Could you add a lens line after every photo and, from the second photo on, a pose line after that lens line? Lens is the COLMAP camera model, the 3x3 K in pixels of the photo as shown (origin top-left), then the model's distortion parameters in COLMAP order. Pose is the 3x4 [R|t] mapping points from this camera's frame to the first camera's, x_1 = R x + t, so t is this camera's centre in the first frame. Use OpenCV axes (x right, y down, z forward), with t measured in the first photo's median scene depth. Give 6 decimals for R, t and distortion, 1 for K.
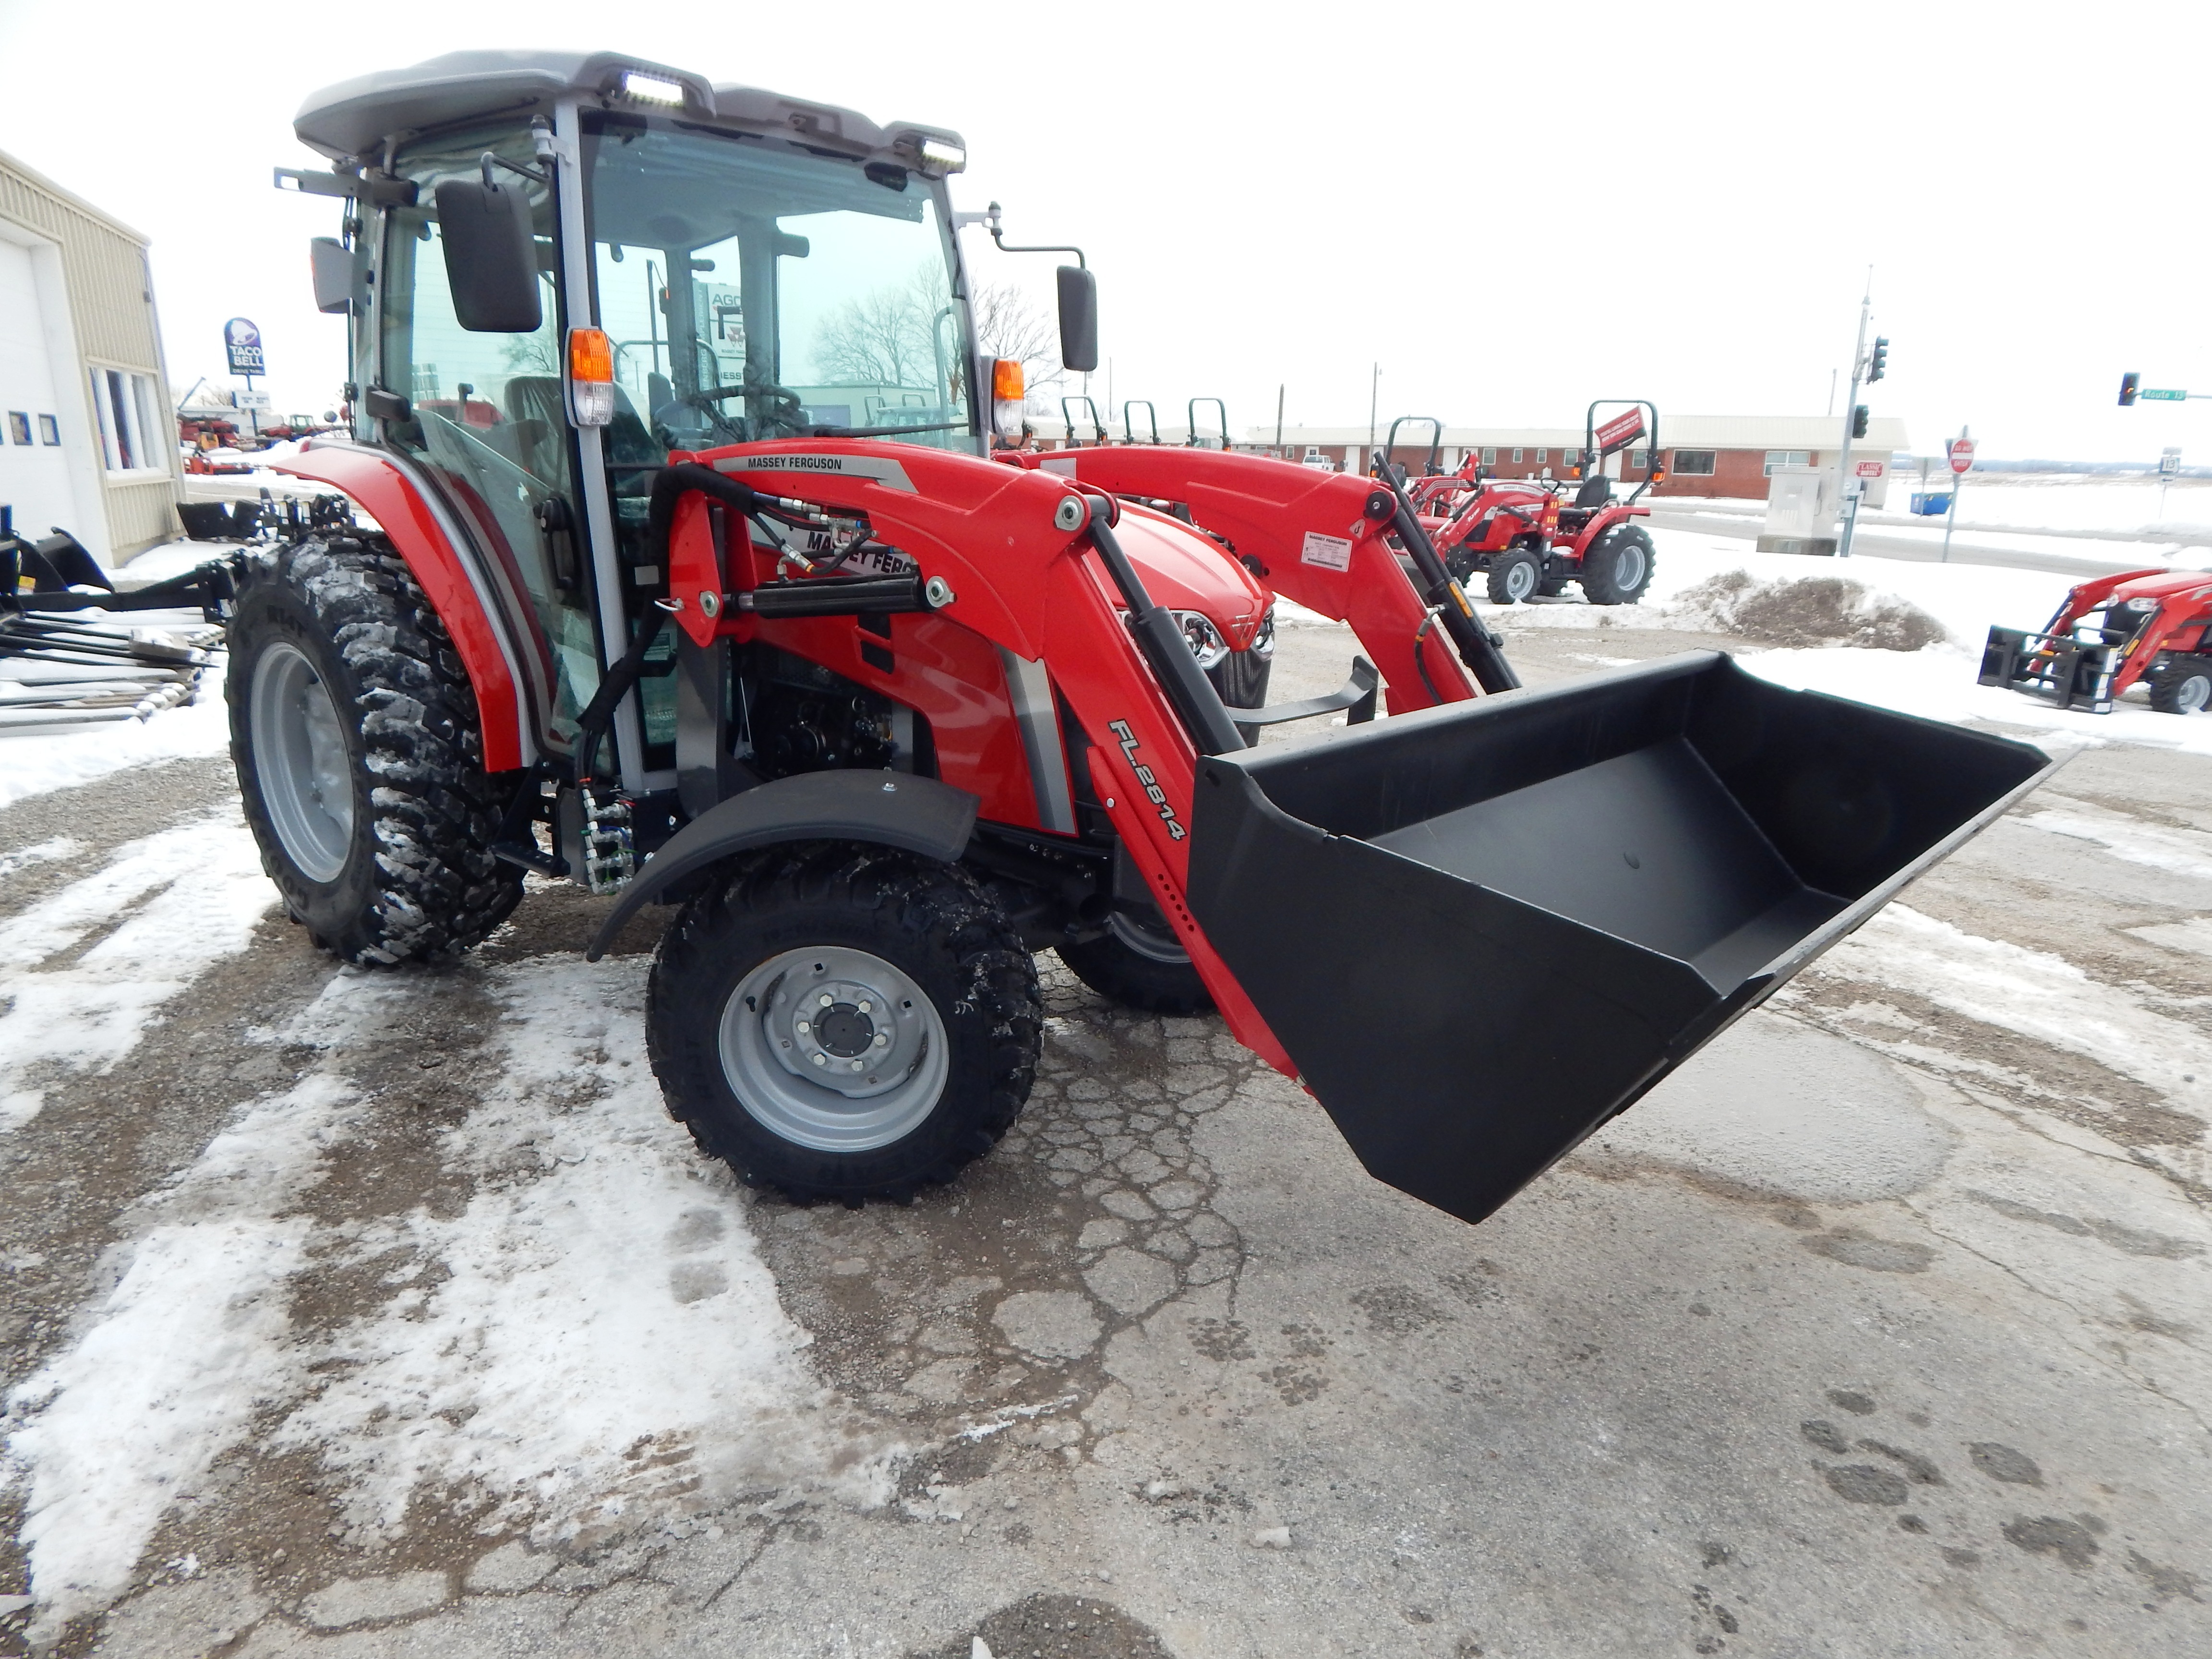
lens RADIAL K [[1469.4, 0, 1138.3], [0, 1469.4, 841.4], [0, 0, 1]] dist [0.000226, -0.005075]
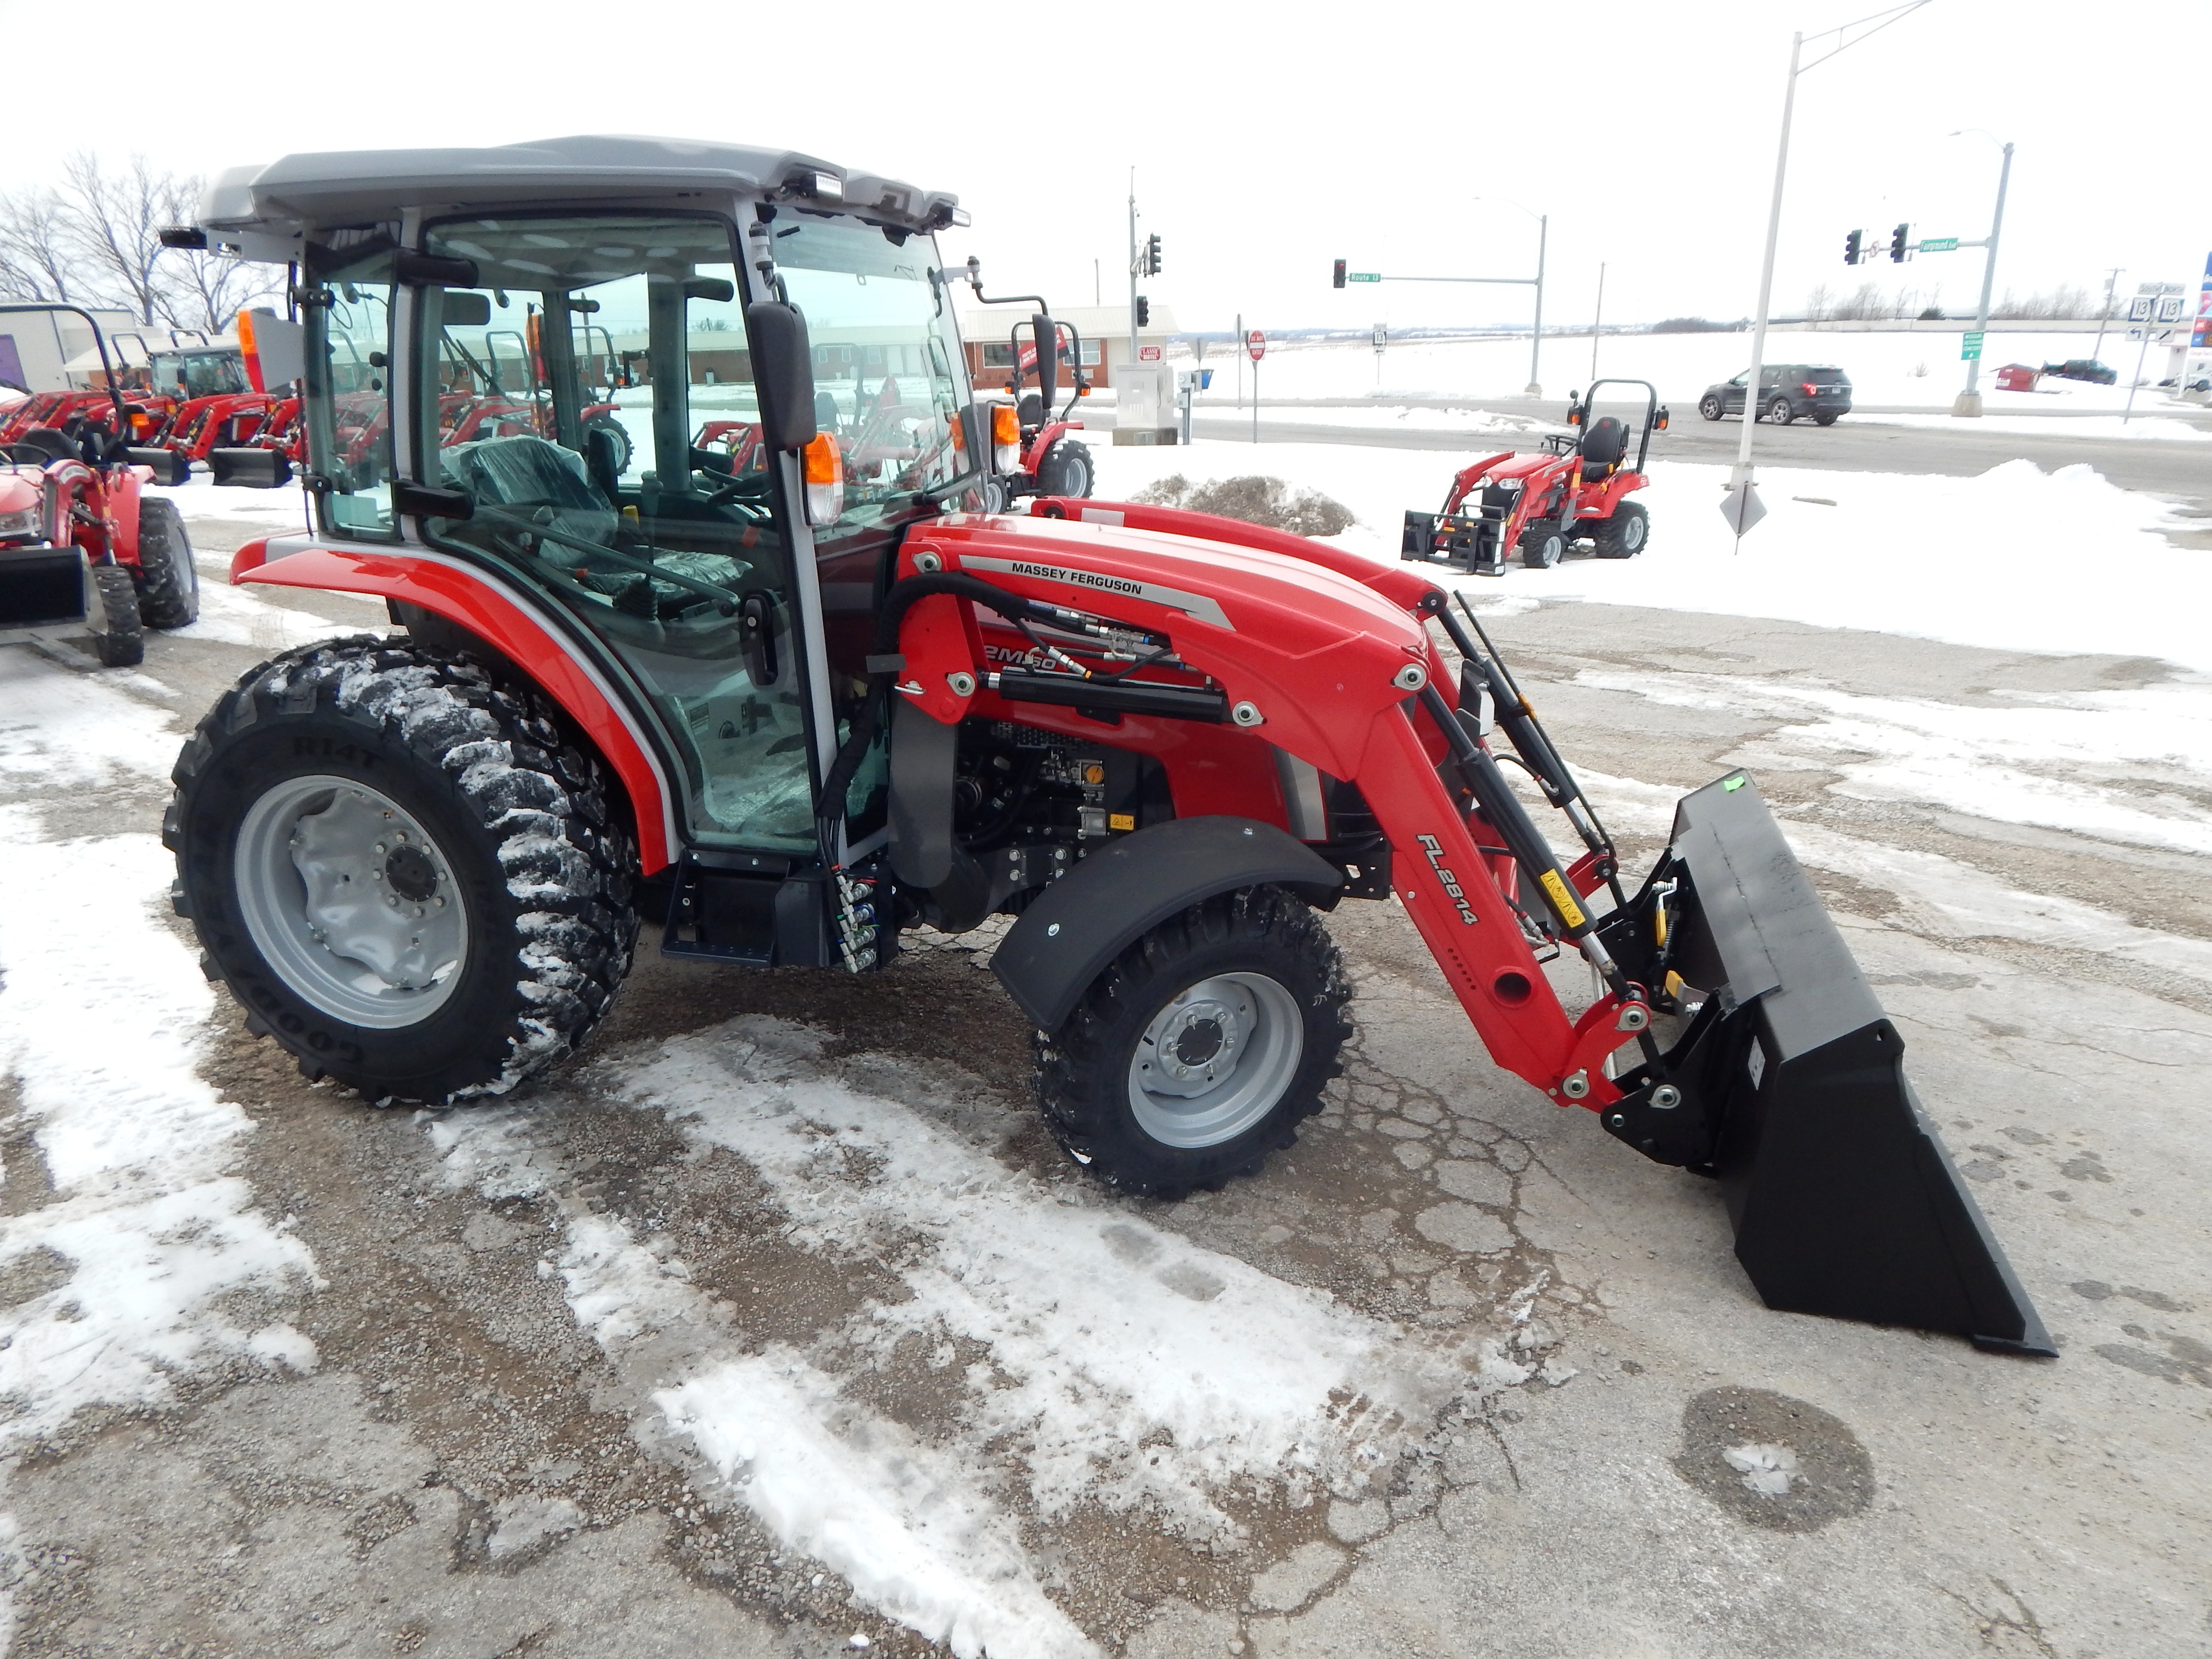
lens RADIAL K [[1469.4, 0, 1103.7], [0, 1469.4, 832.5], [0, 0, 1]] dist [0.000226, -0.005075]
pose [[0.898186, -0.175403, 0.403108, -0.552987], [0.149048, 0.984147, 0.096126, -0.123534], [-0.413578, -0.026256, 0.910090, -0.014425]]
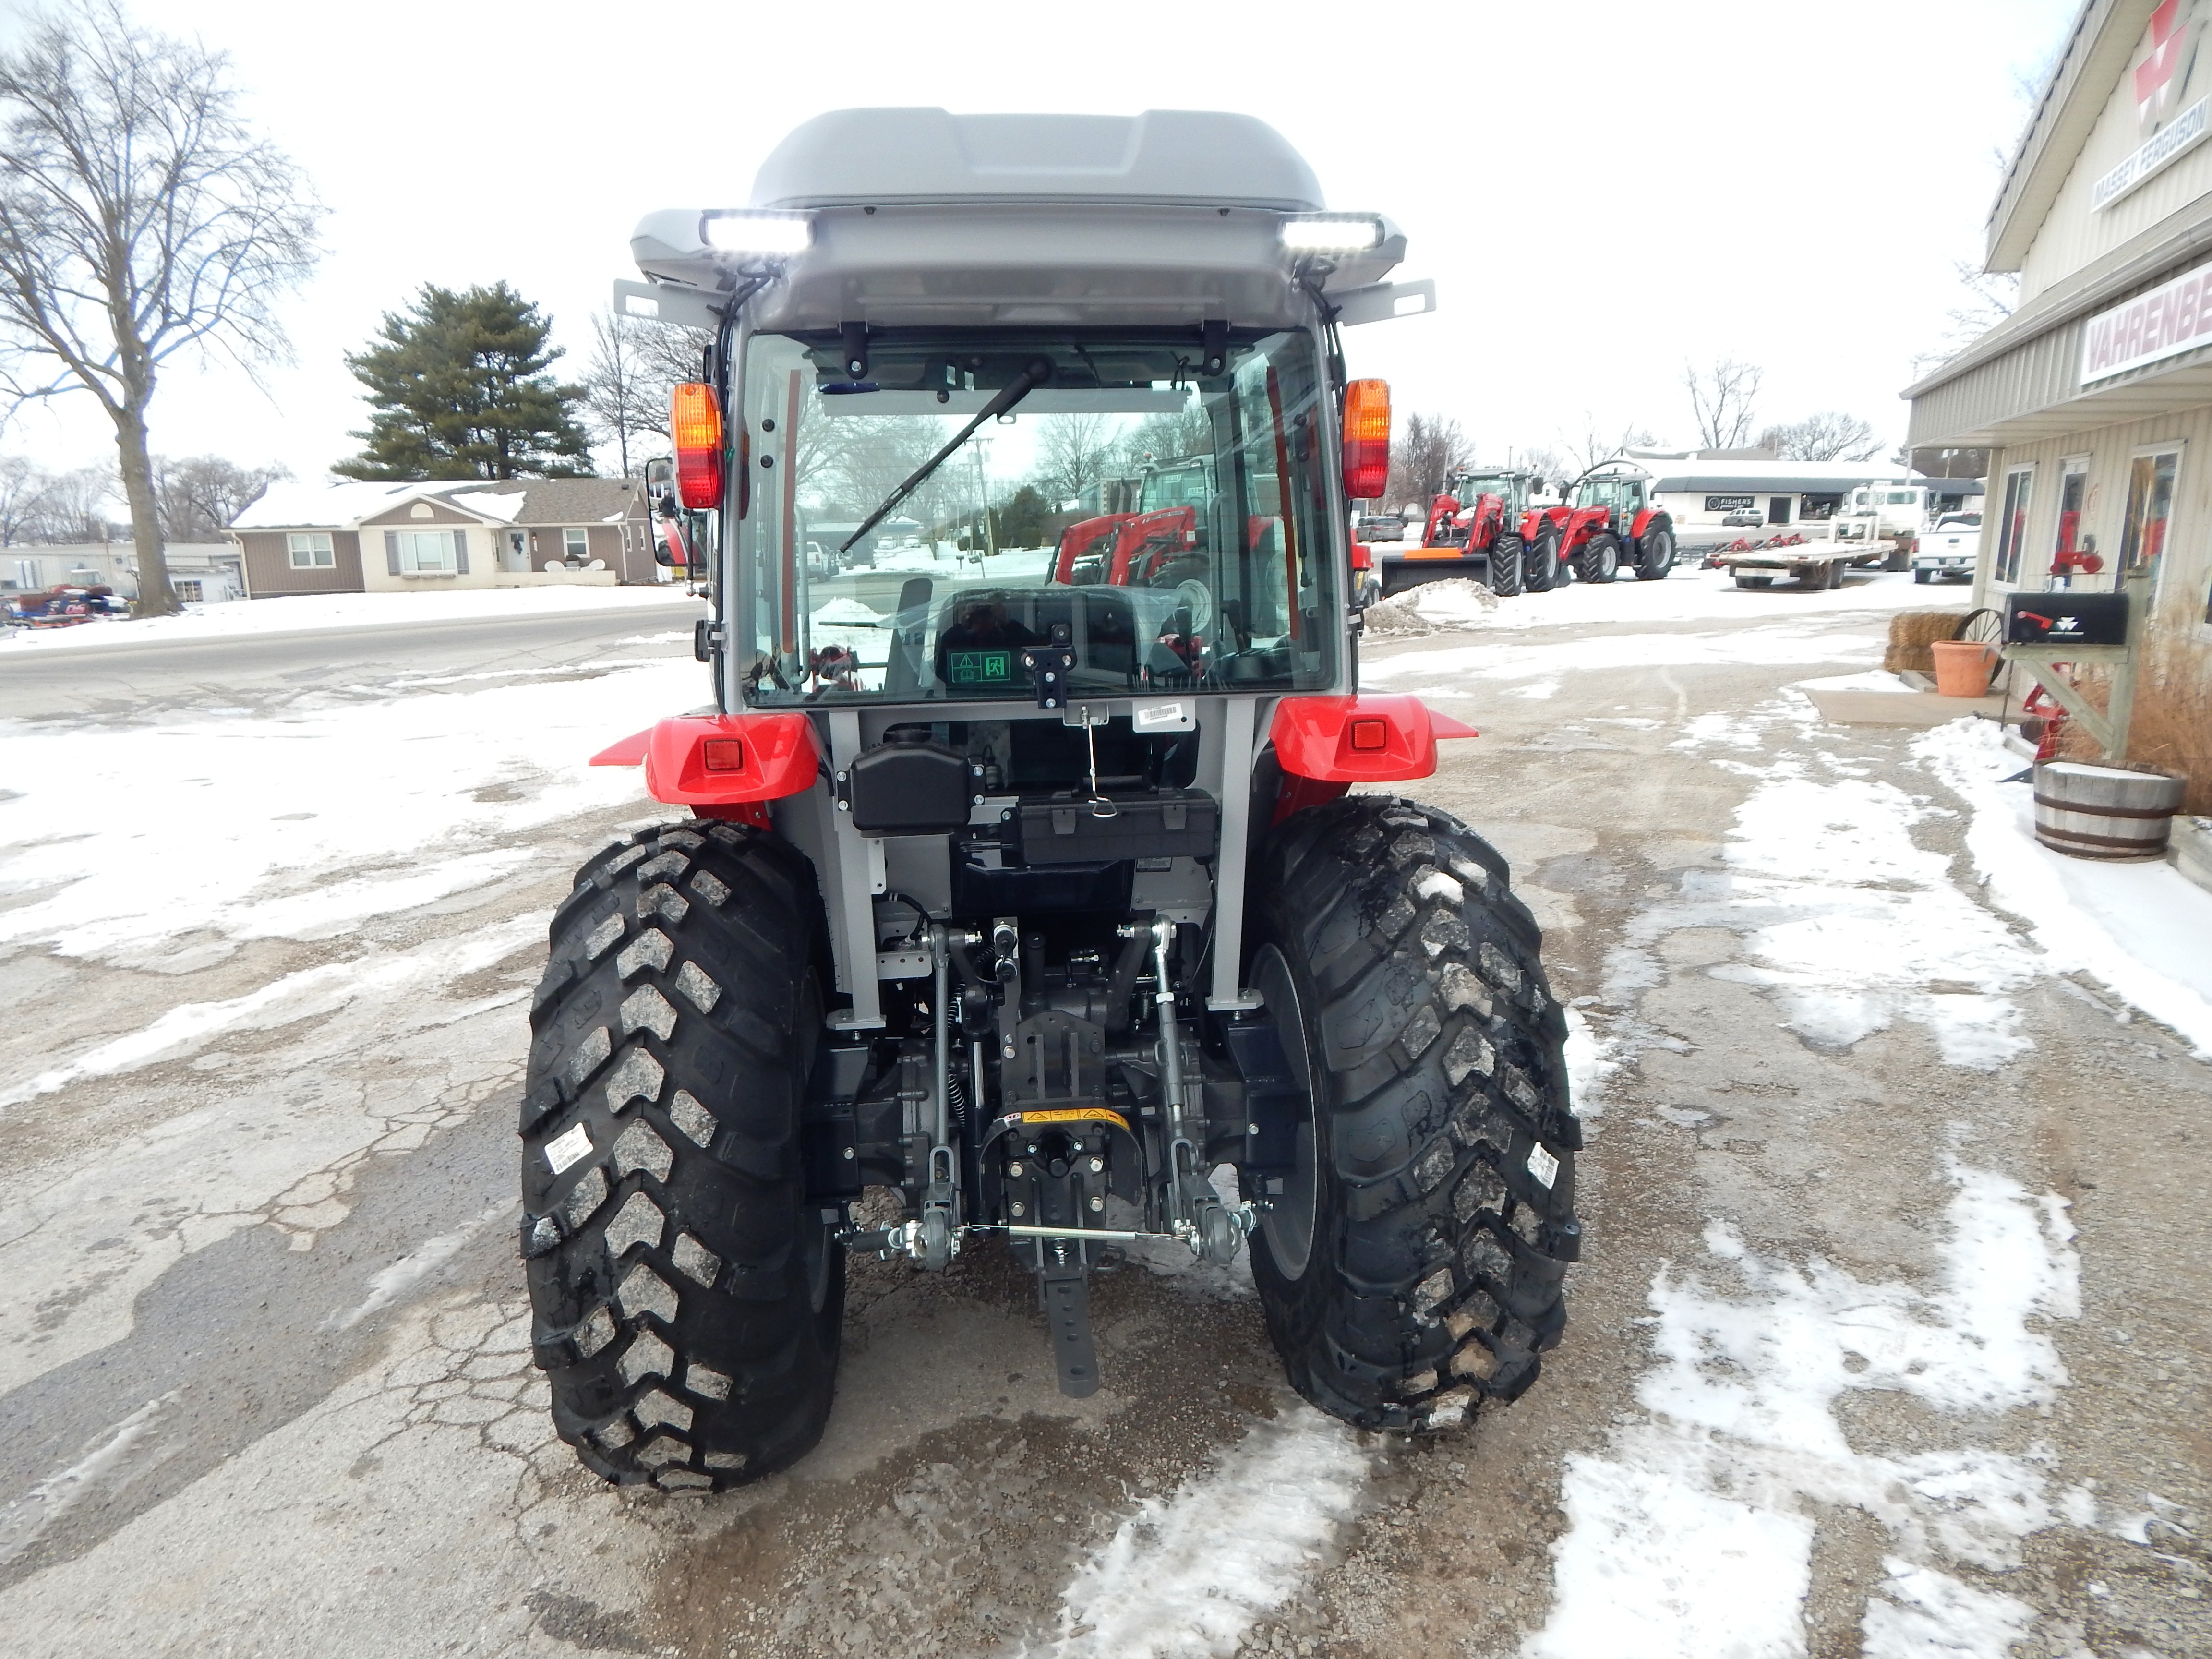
lens RADIAL K [[1469.4, 0, 1095.2], [0, 1469.4, 791.4], [0, 0, 1]] dist [0.000226, -0.005075]
pose [[-0.727649, -0.133823, 0.672769, -0.997247], [0.181368, 0.908346, 0.376846, -0.567232], [-0.661538, 0.396231, -0.636686, 1.680571]]
